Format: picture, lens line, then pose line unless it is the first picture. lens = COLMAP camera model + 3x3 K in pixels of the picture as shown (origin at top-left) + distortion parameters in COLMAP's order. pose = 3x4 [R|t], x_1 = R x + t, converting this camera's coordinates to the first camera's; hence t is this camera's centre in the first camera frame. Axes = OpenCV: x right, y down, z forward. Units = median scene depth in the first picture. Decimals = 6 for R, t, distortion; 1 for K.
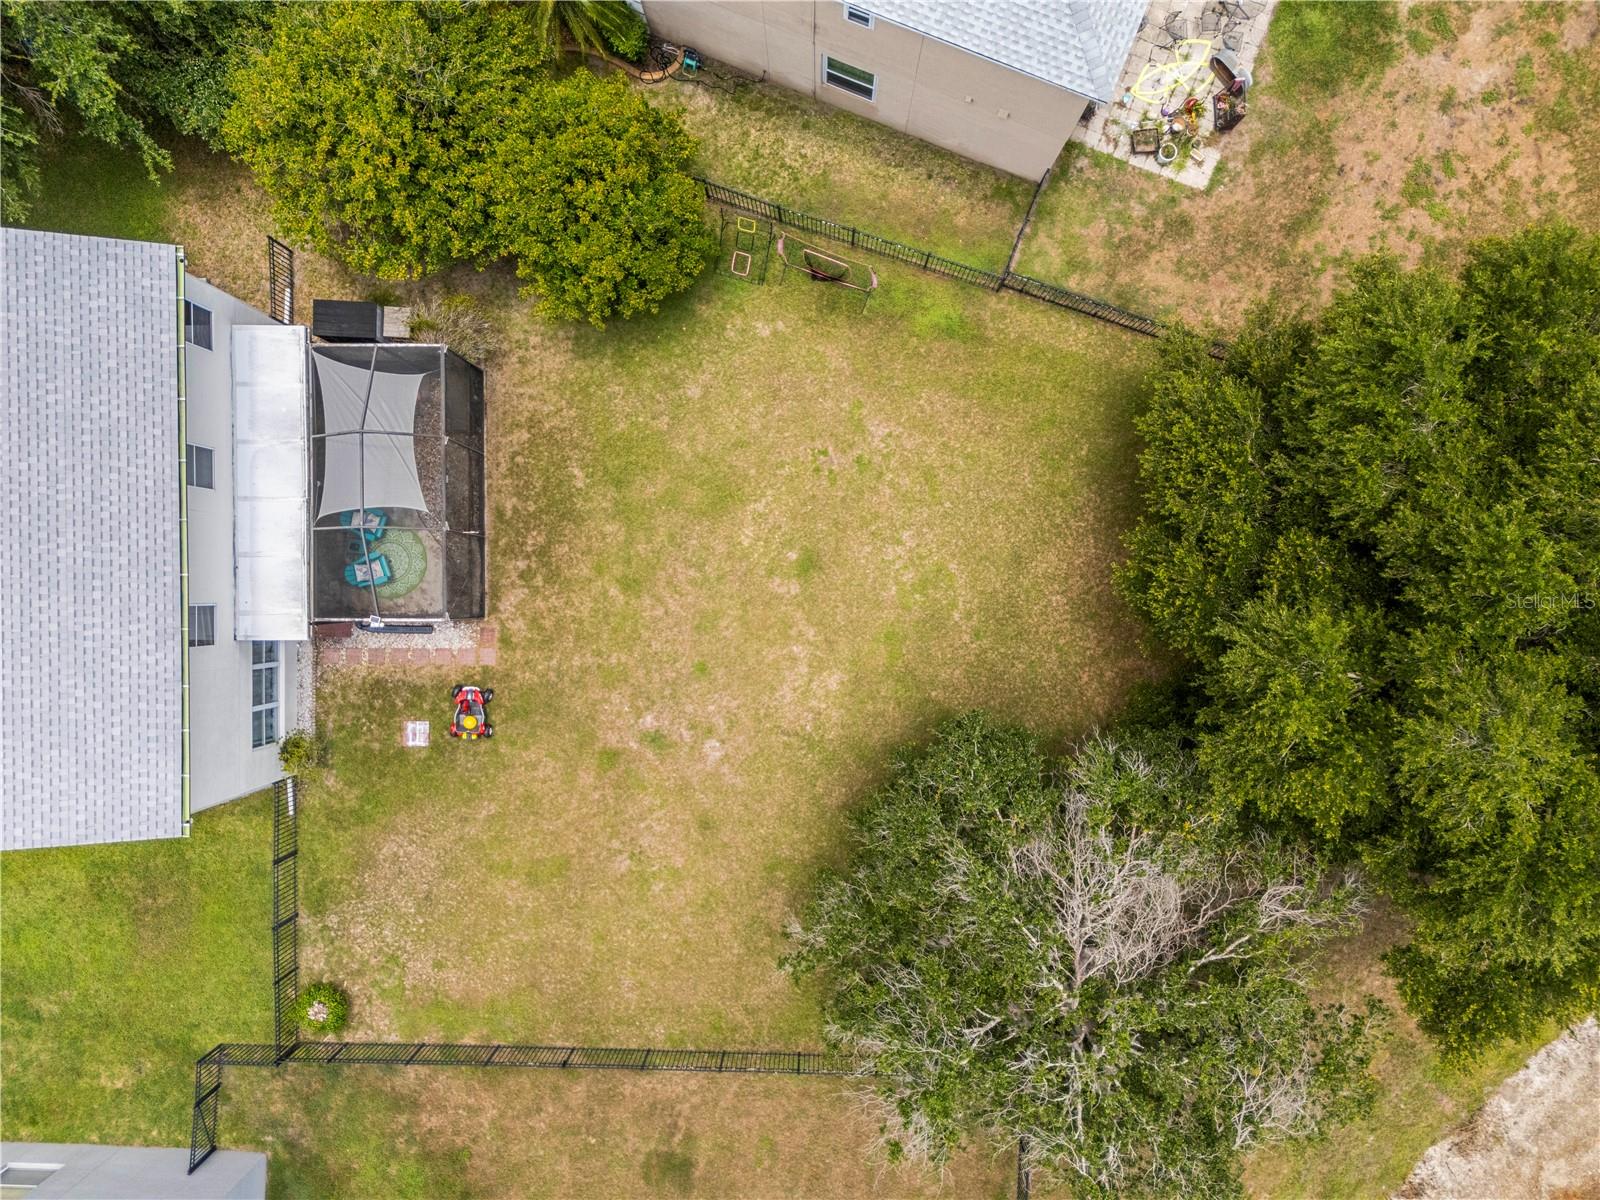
lens RADIAL K [[1177.0, 0, 787.3], [0, 1177.0, 603.1], [0, 0, 1]] dist [0.077611, -0.073226]
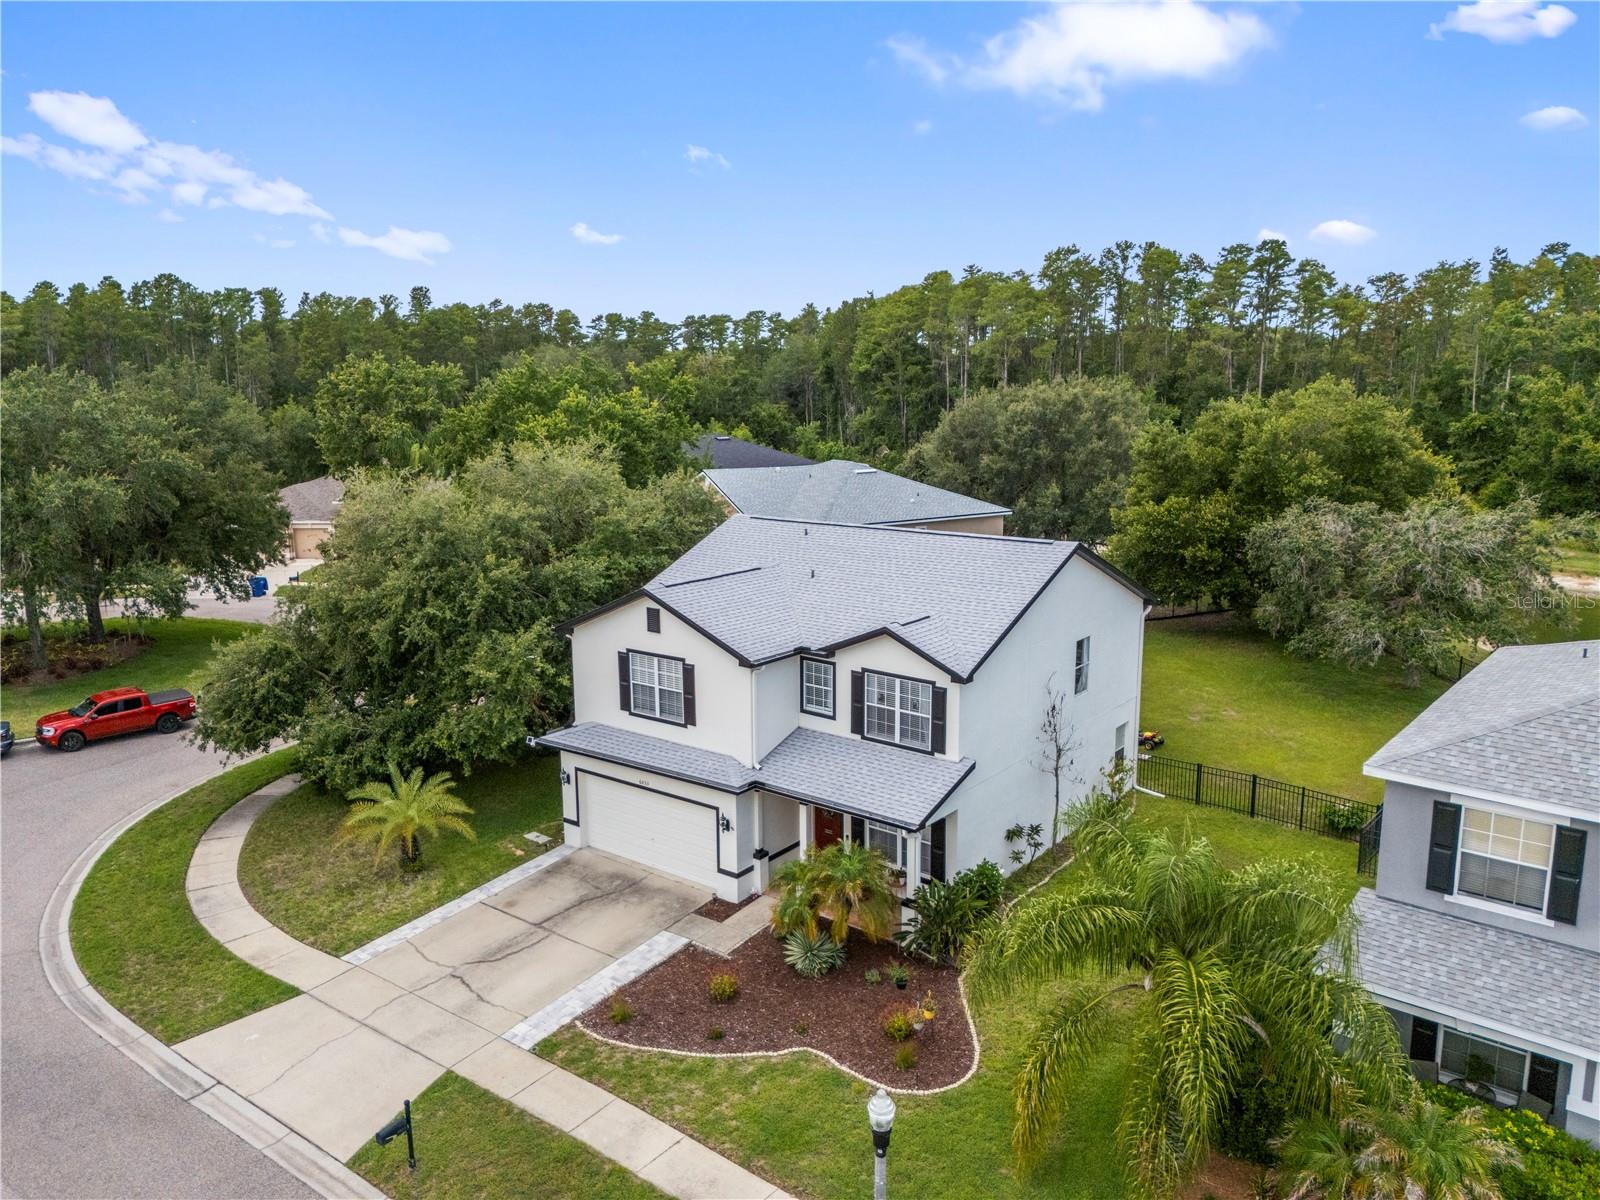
lens RADIAL K [[1177.0, 0, 795.7], [0, 1177.0, 603.1], [0, 0, 1]] dist [0.077611, -0.073226]
pose [[0.615898, -0.142697, 0.774795, -1.555766], [0.787791, 0.102267, -0.607393, 0.594741], [0.007437, 0.984469, 0.175401, 0.594846]]
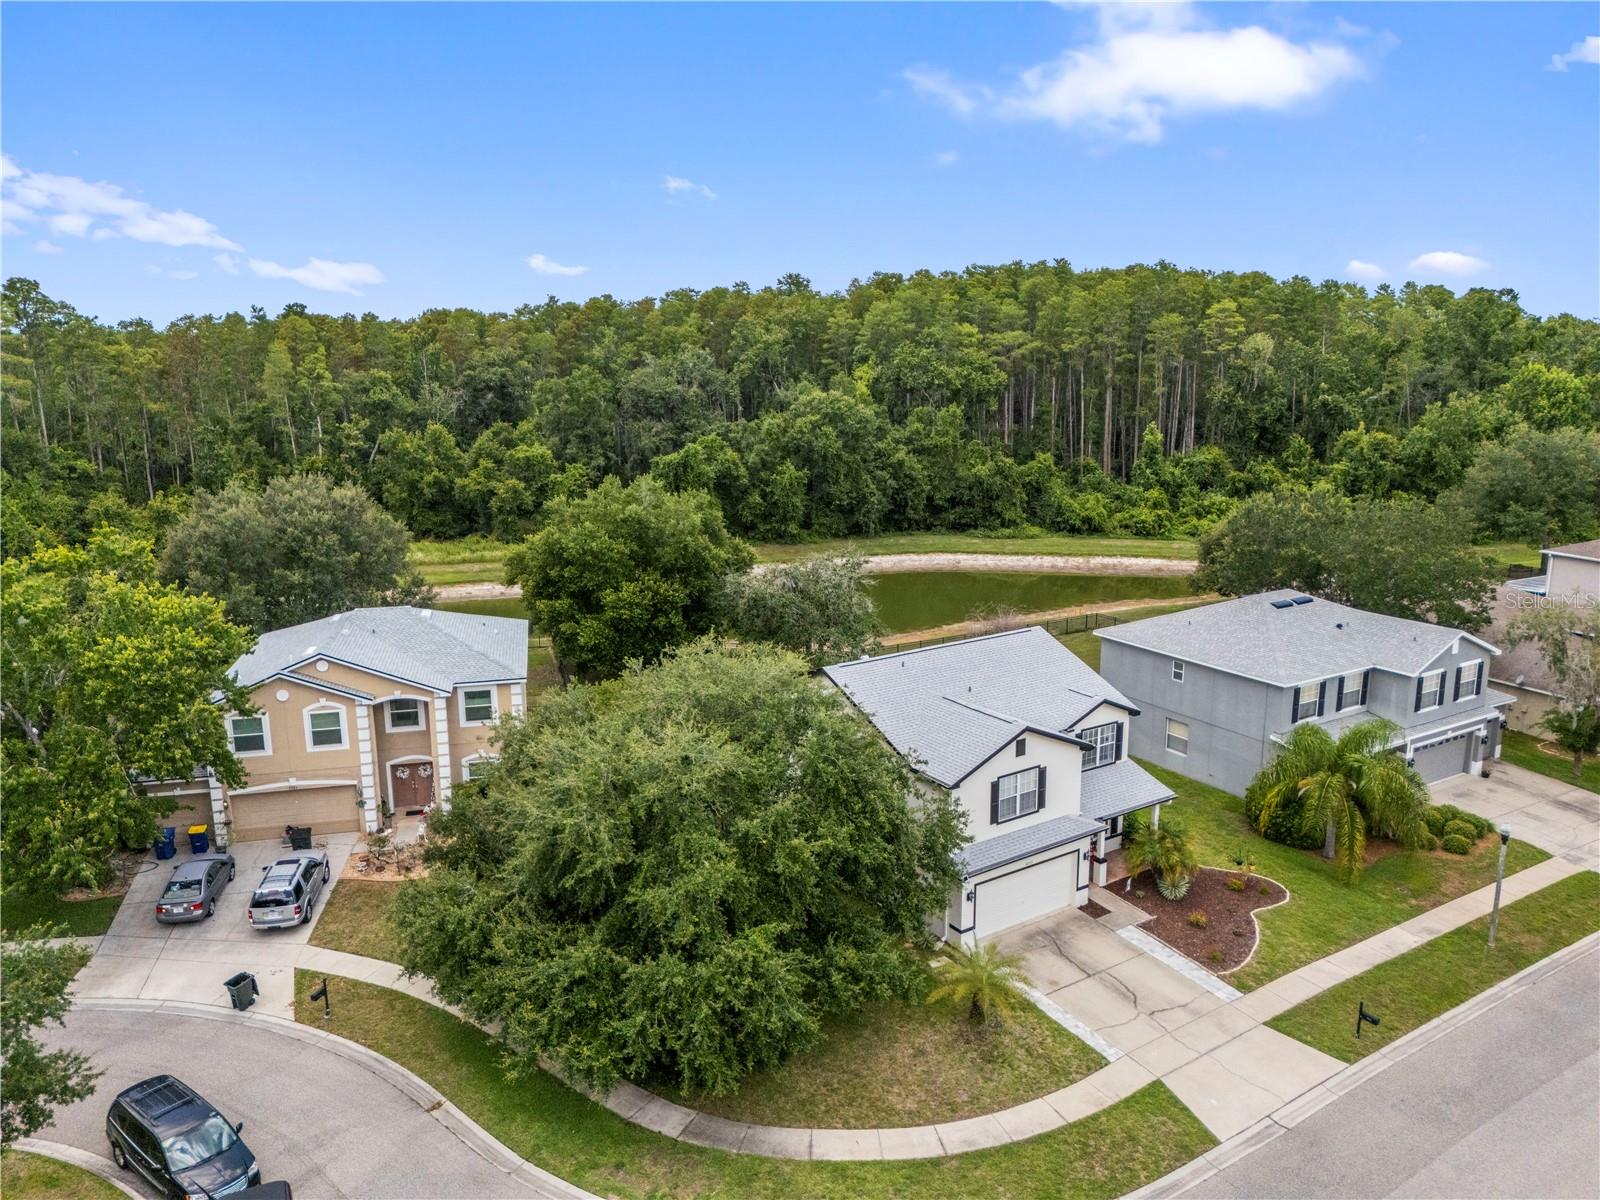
lens RADIAL K [[1177.0, 0, 802.4], [0, 1177.0, 613.2], [0, 0, 1]] dist [0.077611, -0.073226]
pose [[-0.559703, -0.171366, 0.810781, -1.818543], [0.828399, -0.141762, 0.541902, -1.083930], [0.022074, 0.974955, 0.221304, 0.310550]]
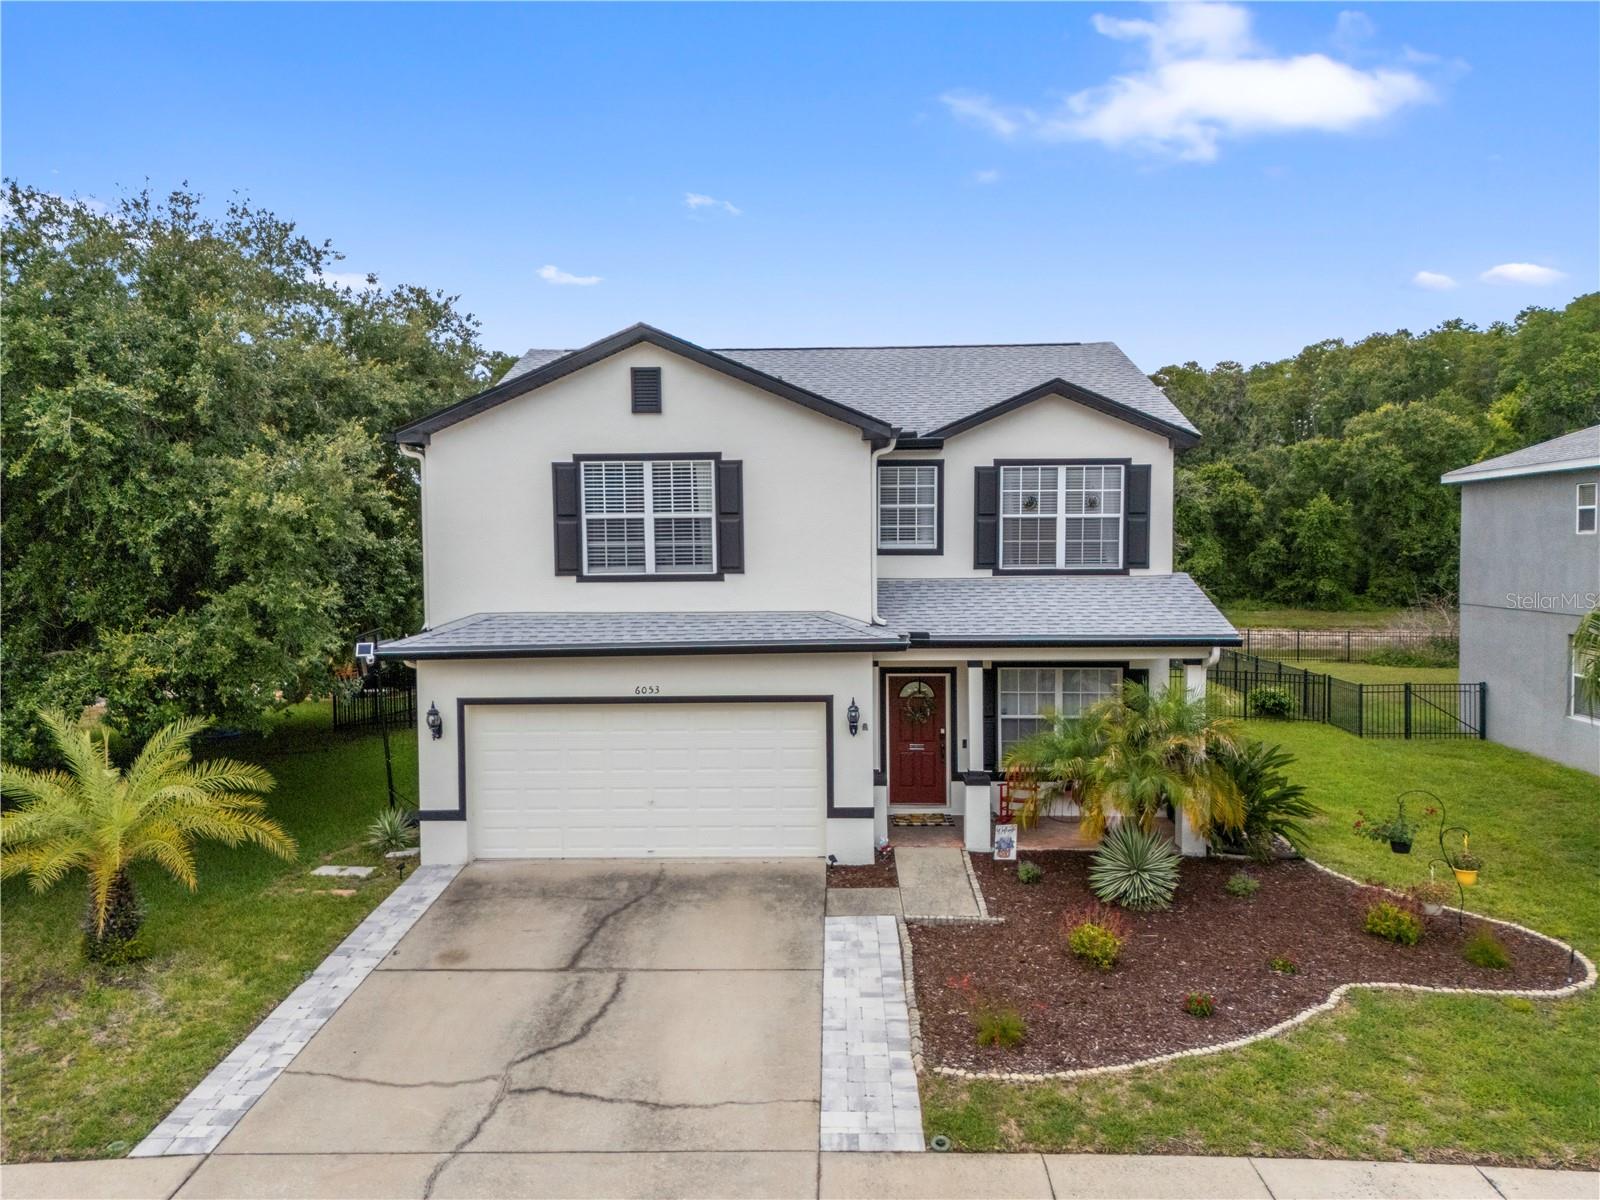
lens RADIAL K [[1177.0, 0, 800.4], [0, 1177.0, 609.4], [0, 0, 1]] dist [0.077611, -0.073226]
pose [[0.029367, -0.039158, 0.998801, -1.409375], [0.999445, -0.014554, -0.029957, -0.031954], [0.015710, 0.999127, 0.038709, 0.871474]]
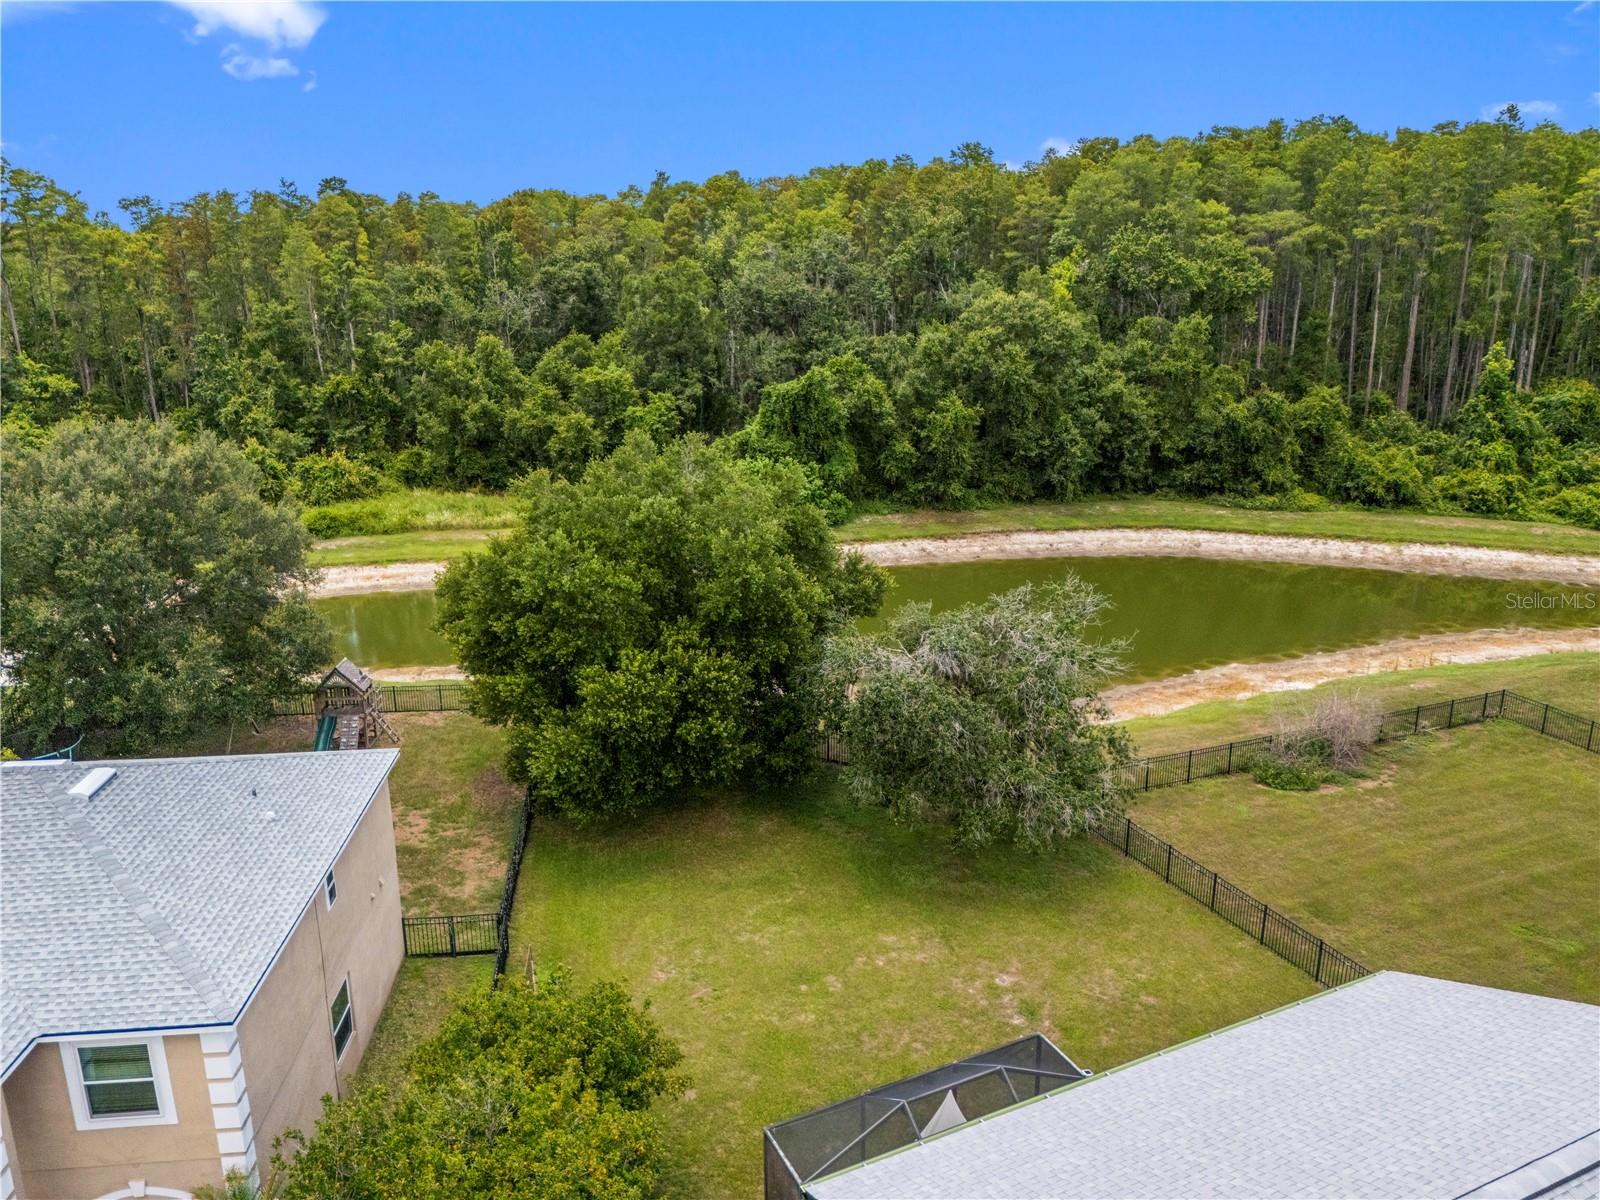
lens RADIAL K [[1177.0, 0, 797.5], [0, 1177.0, 606.0], [0, 0, 1]] dist [0.077611, -0.073226]
pose [[-0.438031, -0.244455, 0.865084, -0.817305], [0.898761, -0.139312, 0.415717, -0.433866], [0.018892, 0.959601, 0.280730, 0.381534]]
